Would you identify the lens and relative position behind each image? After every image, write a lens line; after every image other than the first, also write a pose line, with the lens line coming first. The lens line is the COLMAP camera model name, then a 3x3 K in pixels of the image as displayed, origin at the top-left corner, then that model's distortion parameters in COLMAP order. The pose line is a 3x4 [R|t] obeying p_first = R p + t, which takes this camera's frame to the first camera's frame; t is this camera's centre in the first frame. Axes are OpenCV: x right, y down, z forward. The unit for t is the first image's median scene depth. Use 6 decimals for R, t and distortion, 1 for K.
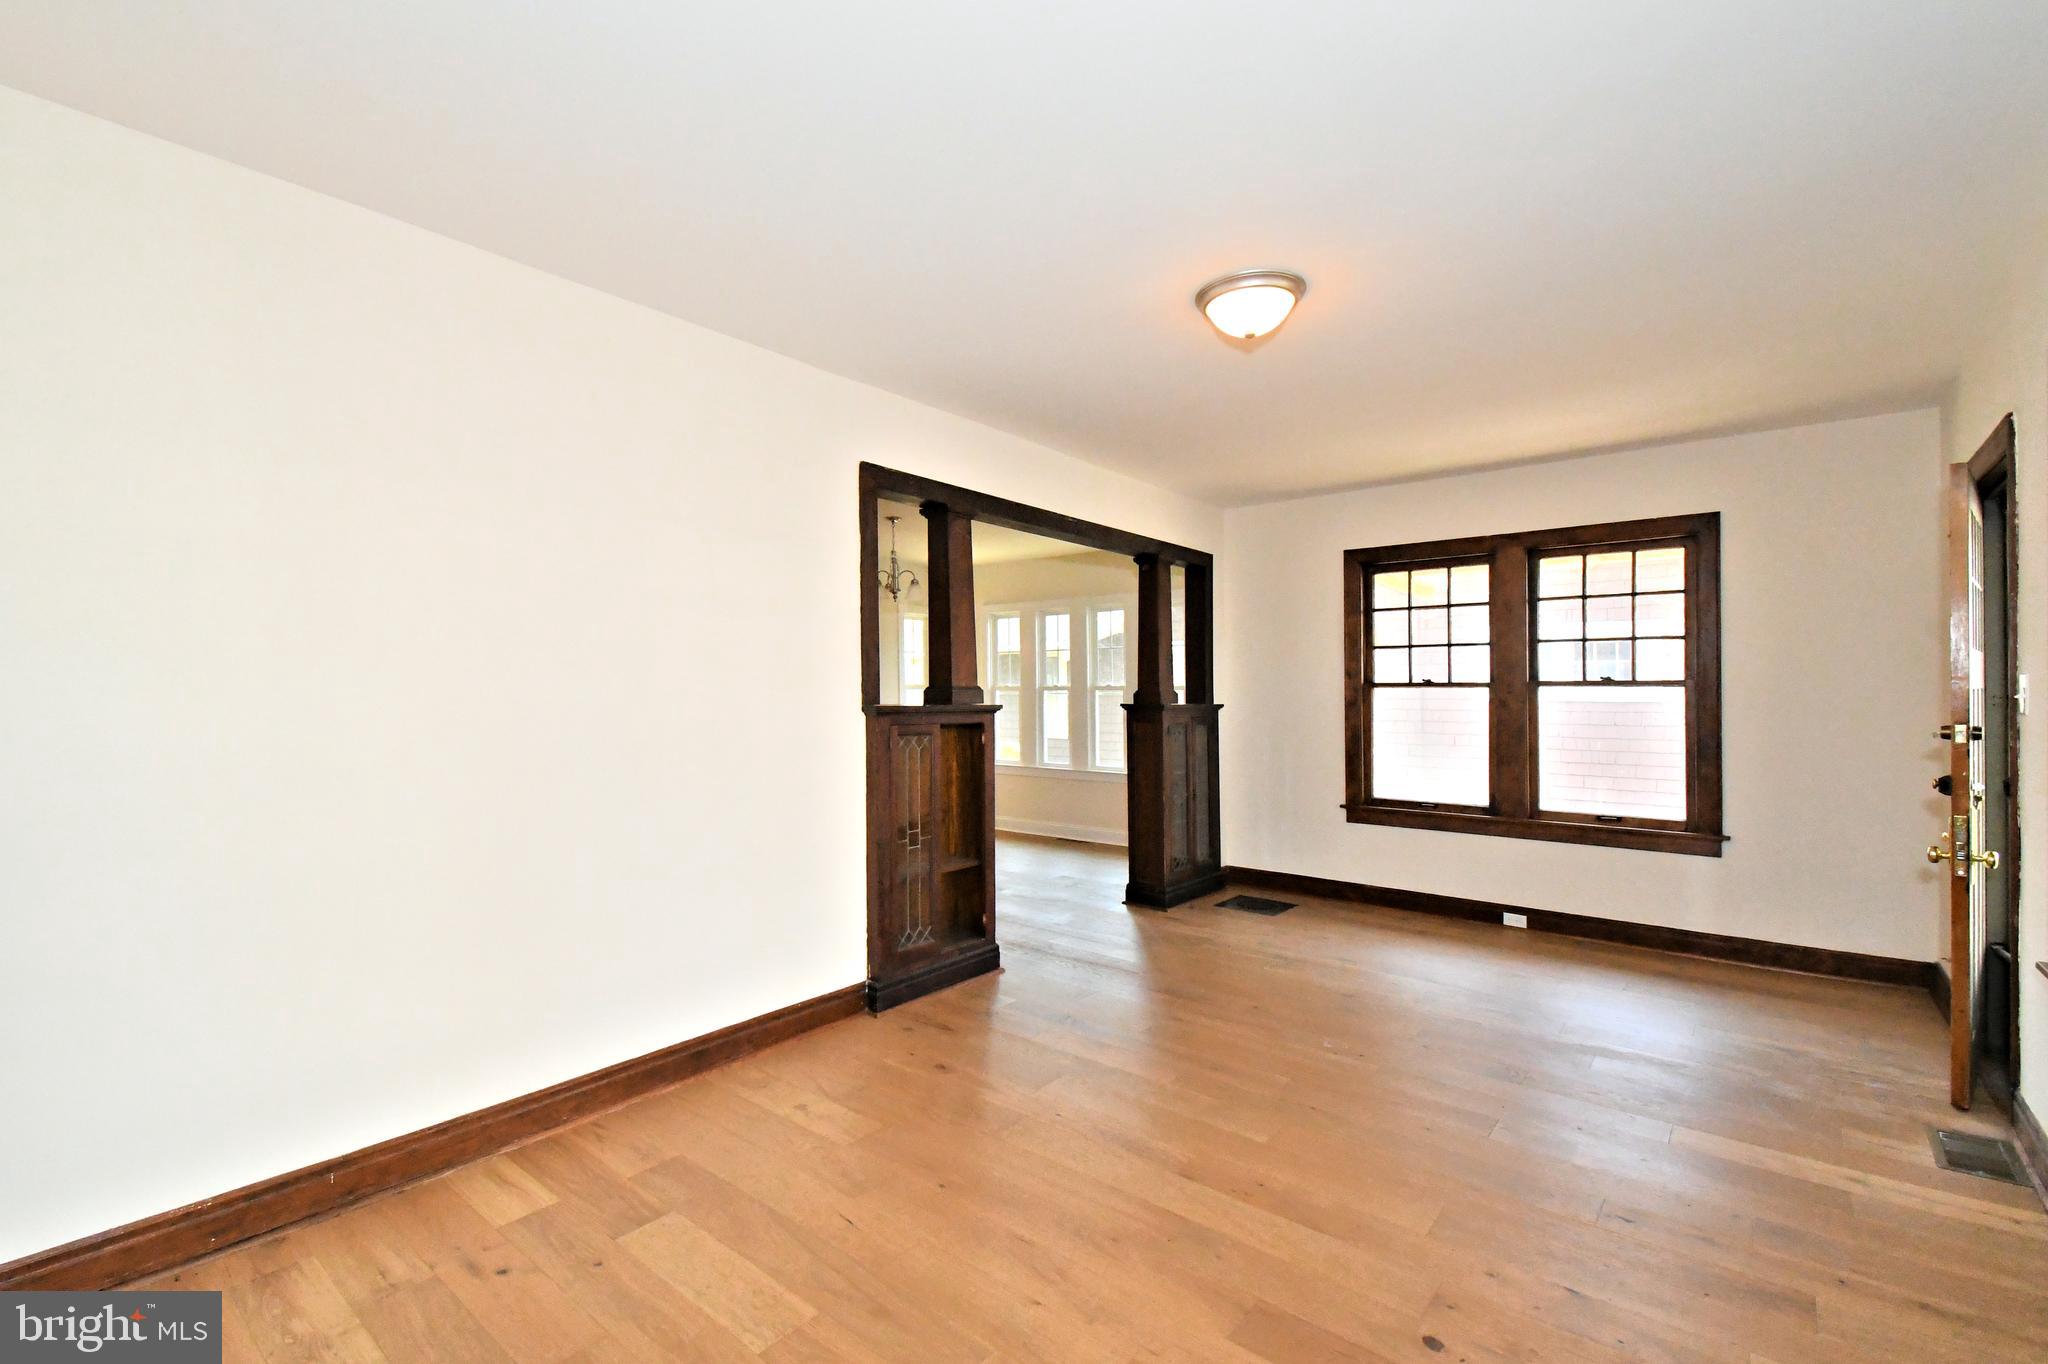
lens RADIAL K [[844.9, 0, 1018.2], [0, 844.9, 702.3], [0, 0, 1]] dist [0.000827, 0.000091]
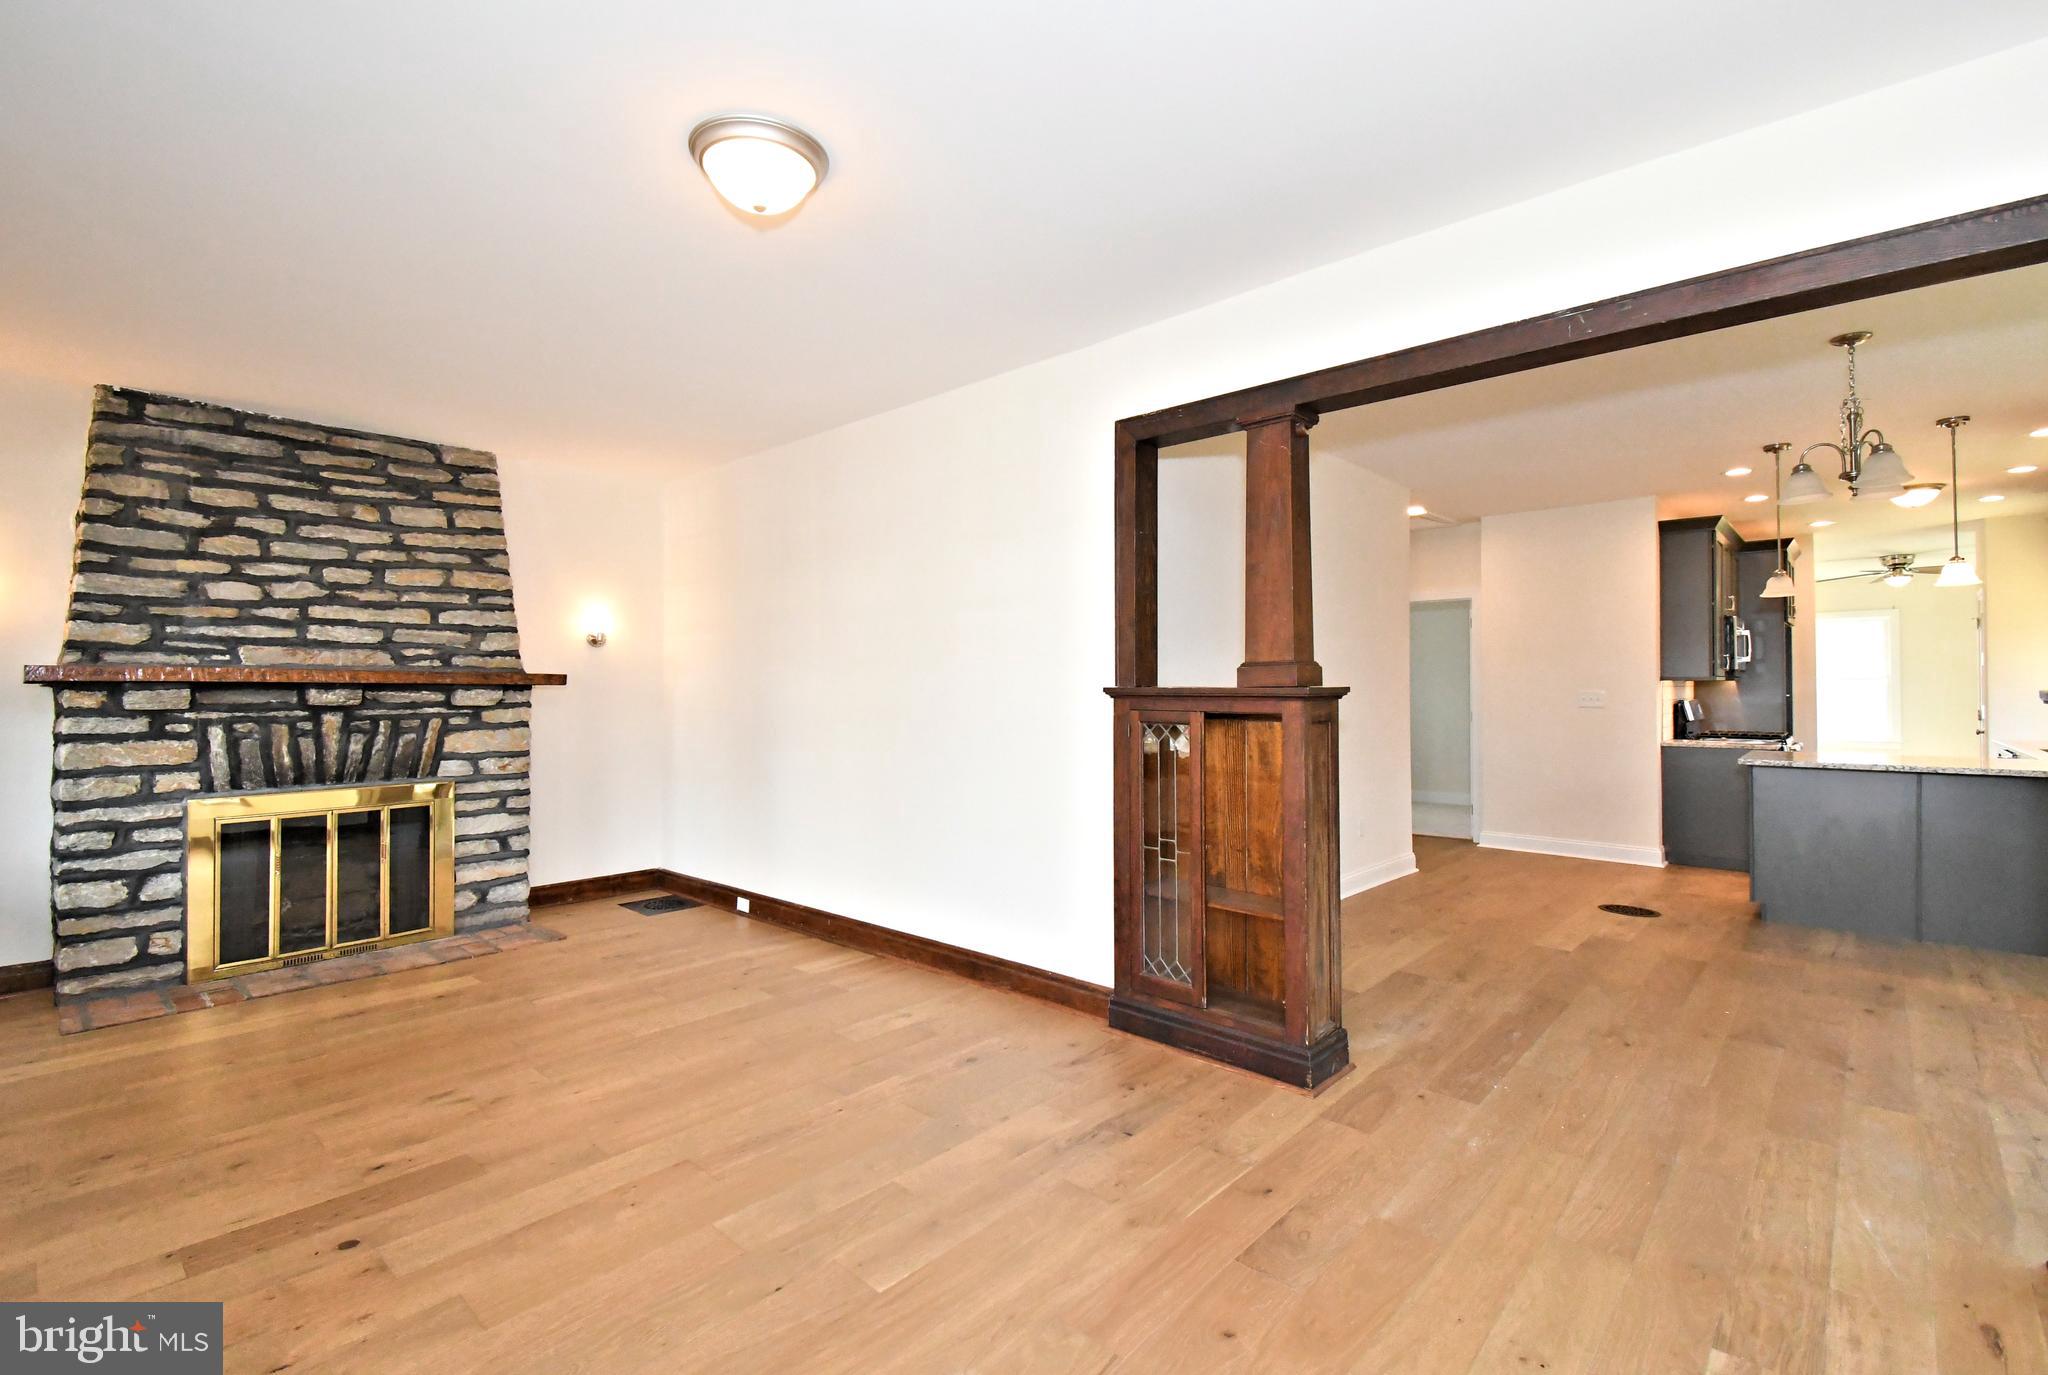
lens RADIAL K [[922.7, 0, 1024.0], [0, 922.7, 687.5], [0, 0, 1]] dist [0.014086, -0.000622]
pose [[-0.048381, 0.005124, -0.998816, 0.820712], [0.005935, 0.999971, 0.004842, -0.001713], [0.998811, -0.005694, -0.048410, 0.949942]]
